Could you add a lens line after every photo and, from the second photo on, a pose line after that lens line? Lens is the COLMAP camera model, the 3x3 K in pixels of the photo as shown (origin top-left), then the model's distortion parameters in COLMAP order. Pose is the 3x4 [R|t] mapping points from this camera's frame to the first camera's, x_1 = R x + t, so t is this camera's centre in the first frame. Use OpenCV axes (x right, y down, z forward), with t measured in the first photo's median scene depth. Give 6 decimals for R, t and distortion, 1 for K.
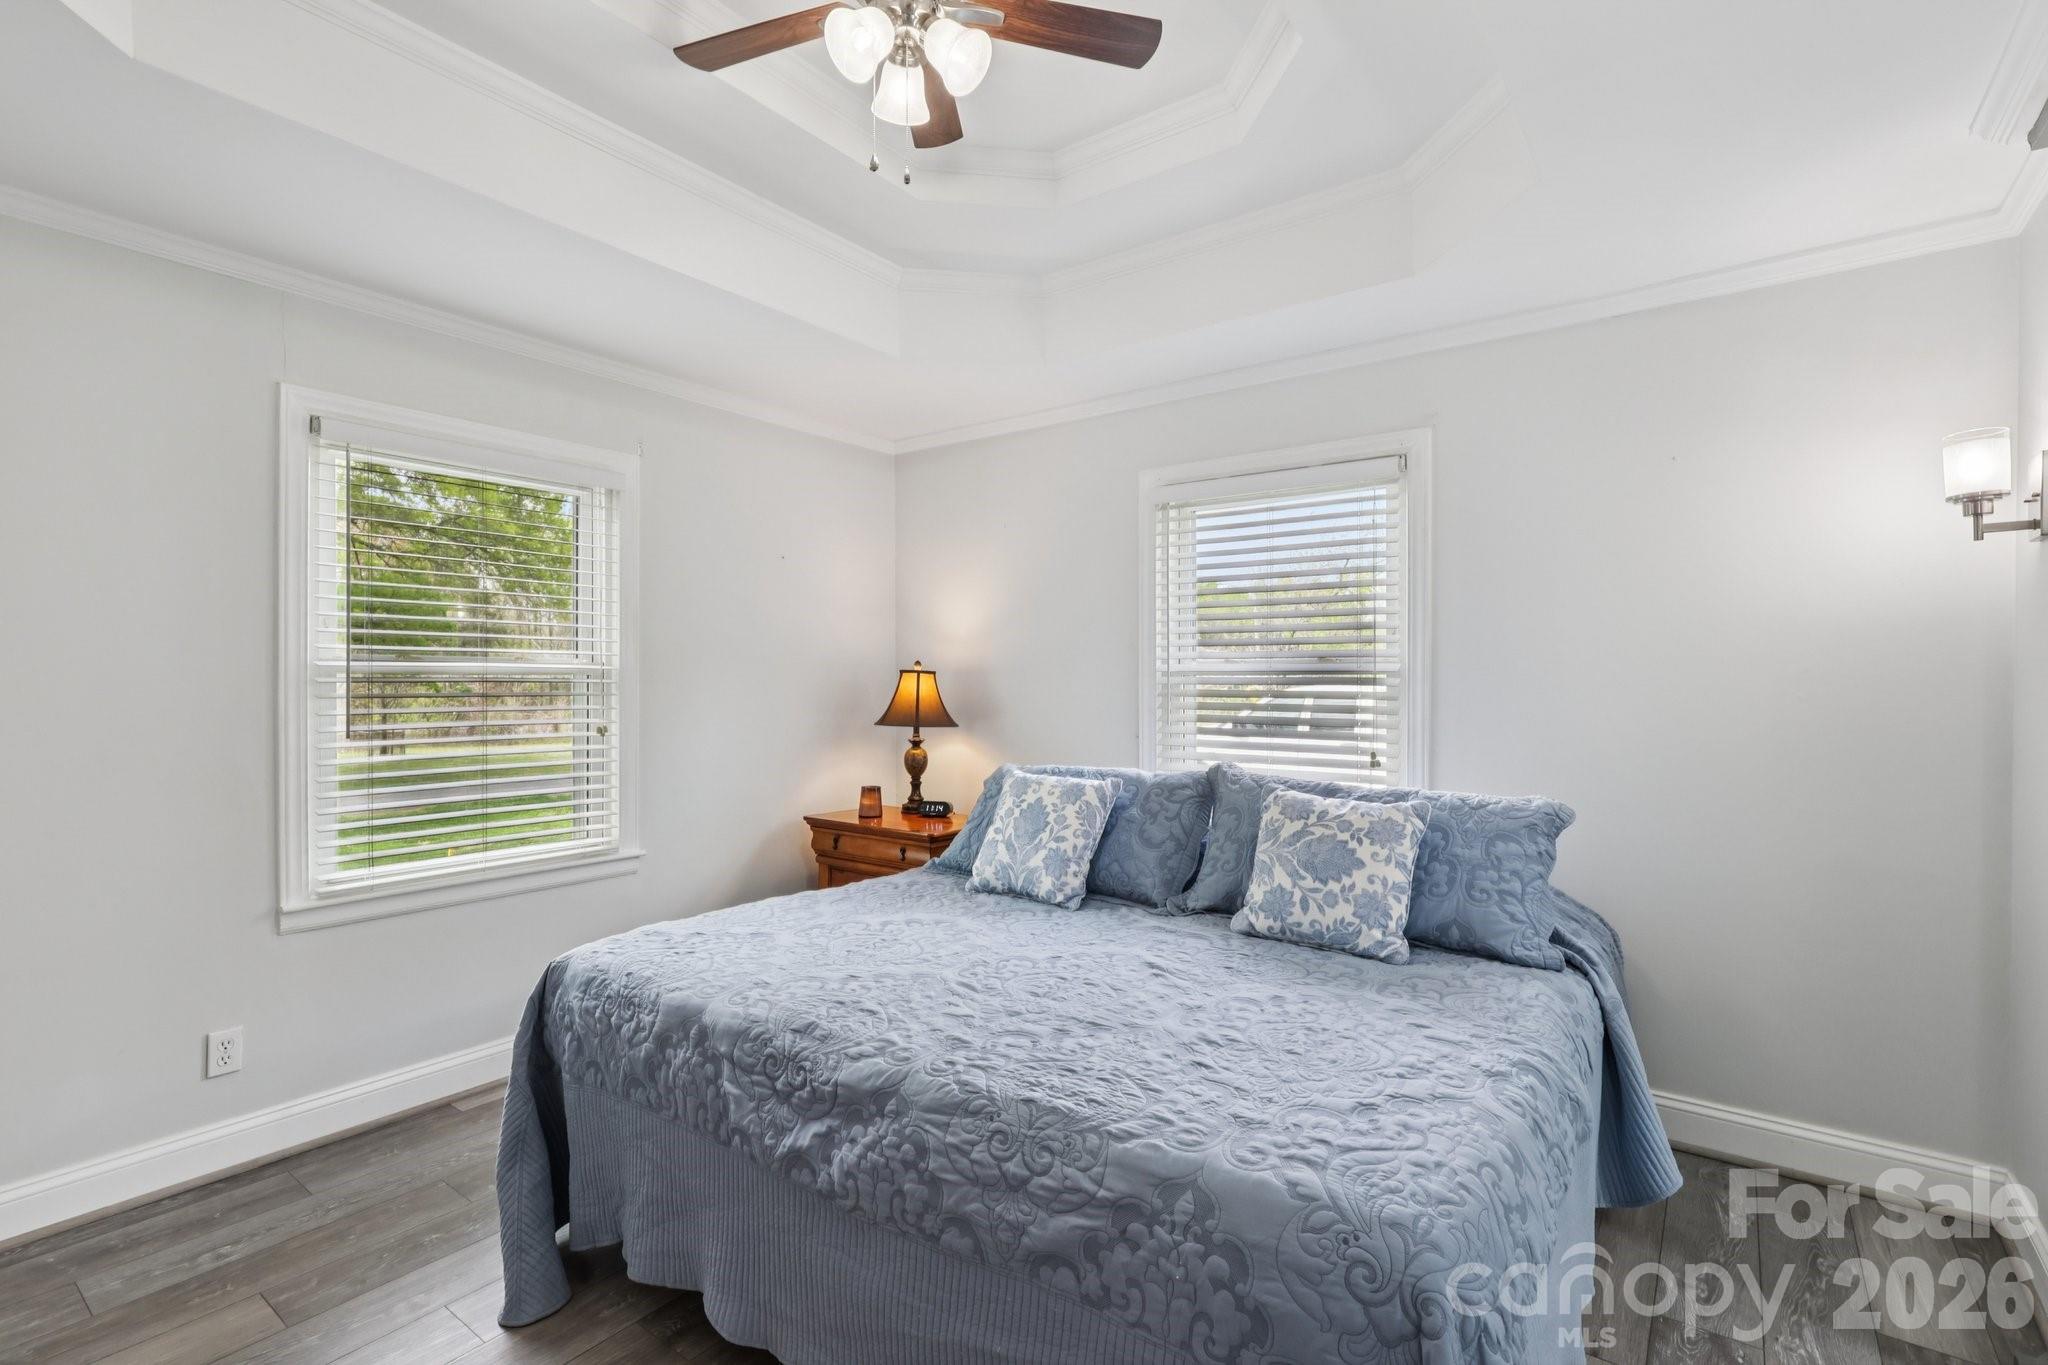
lens RADIAL K [[954.1, 0, 1026.5], [0, 954.1, 673.5], [0, 0, 1]] dist [-0.000552, 0.000576]
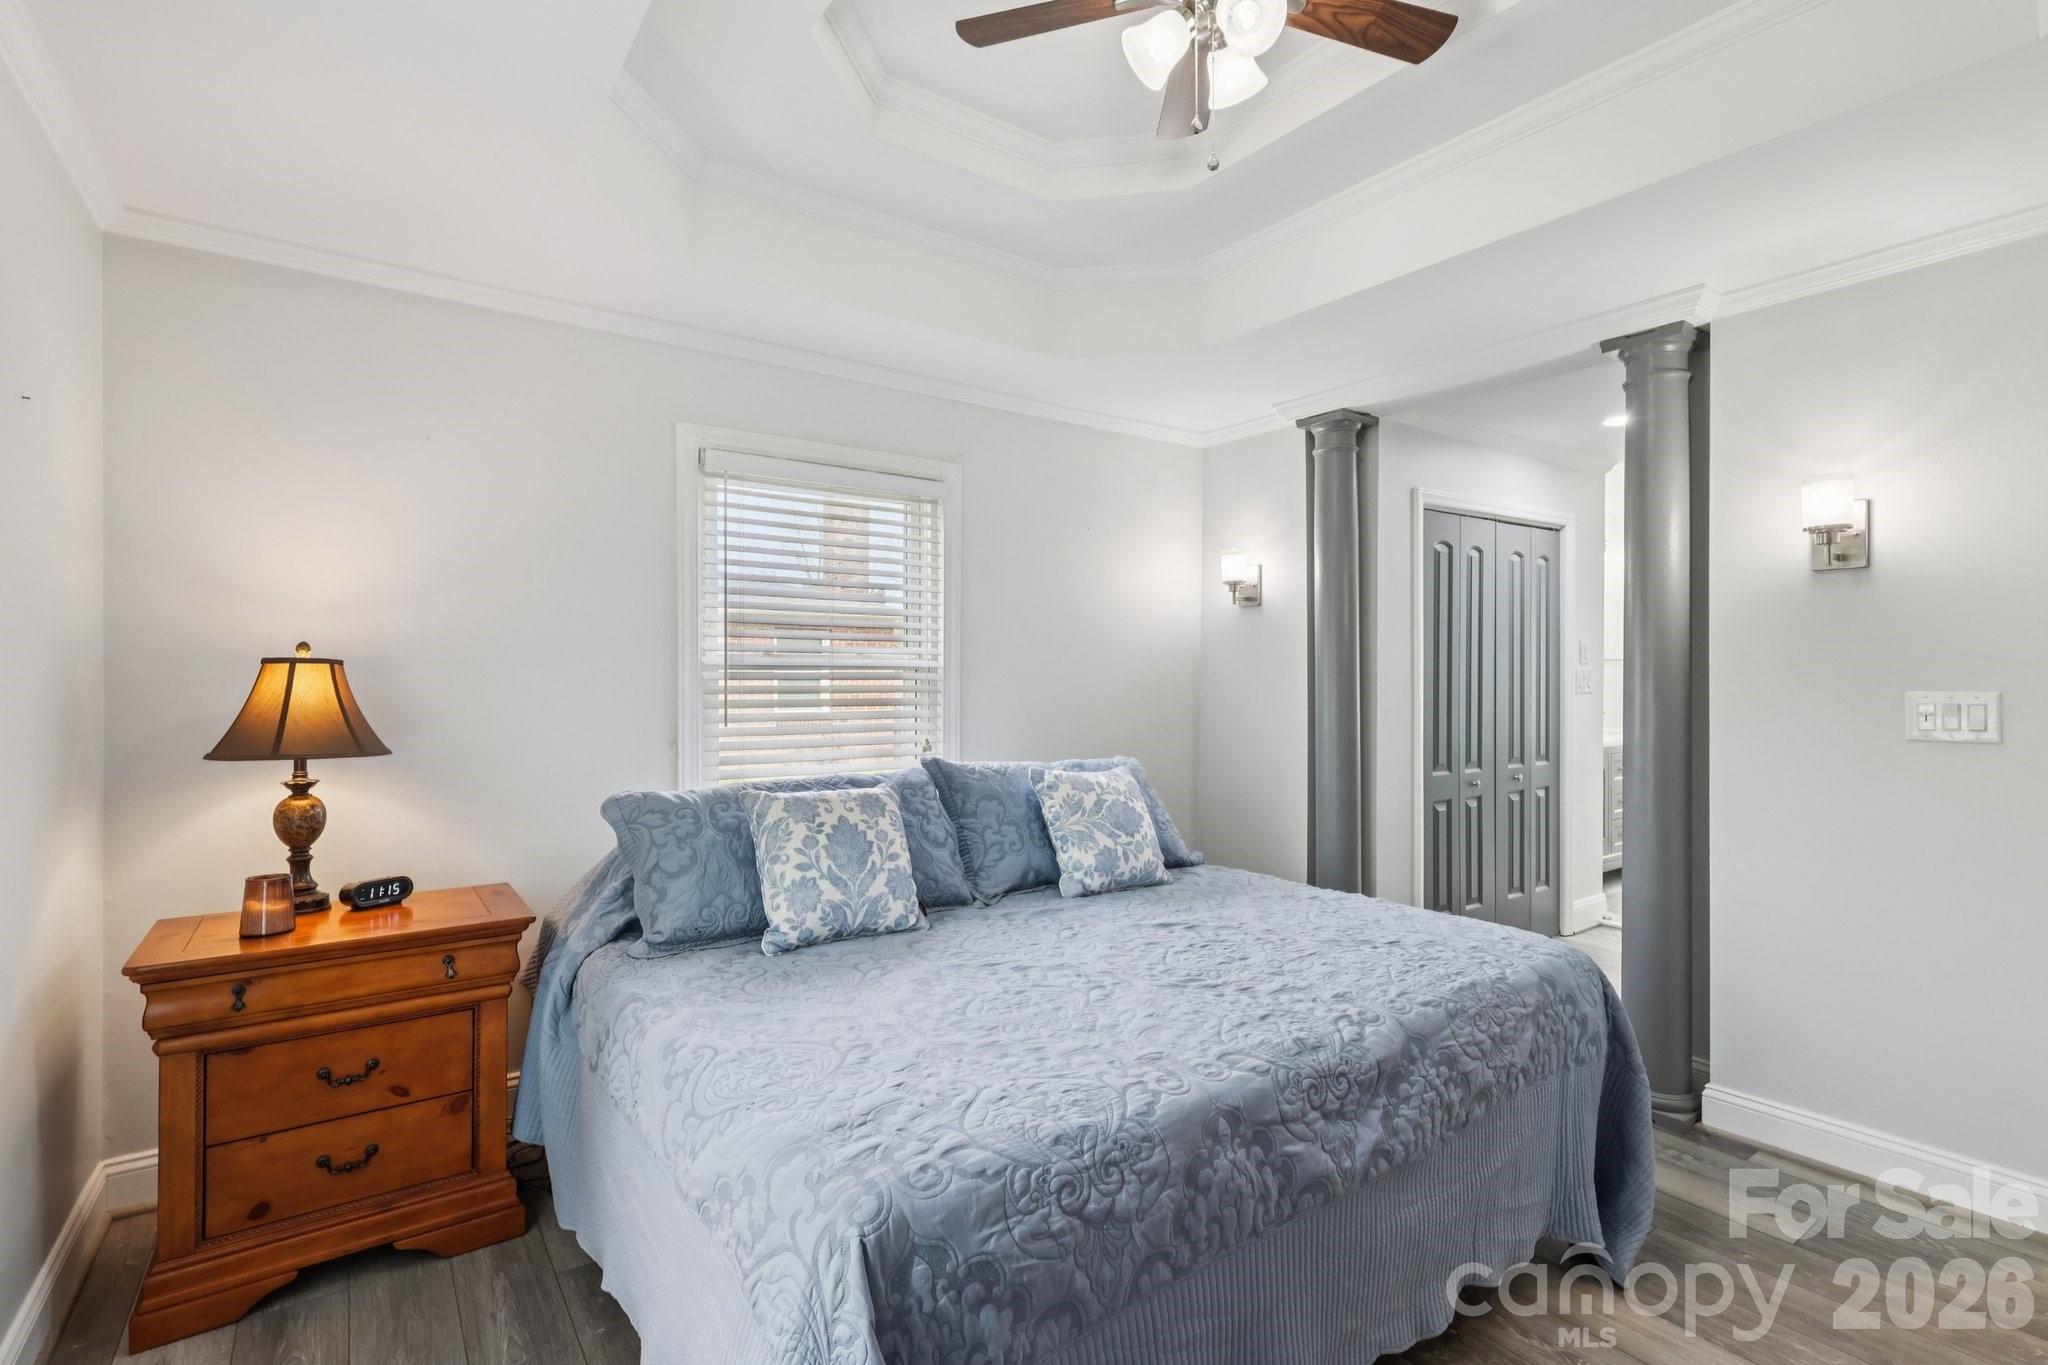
lens RADIAL K [[963.0, 0, 1023.0], [0, 963.0, 661.0], [0, 0, 1]] dist [-0.001927, -0.000218]
pose [[0.299678, 0.011272, 0.953974, -0.757561], [-0.006713, 0.999930, -0.009706, 0.000563], [-0.954017, -0.003496, 0.299733, 0.602007]]
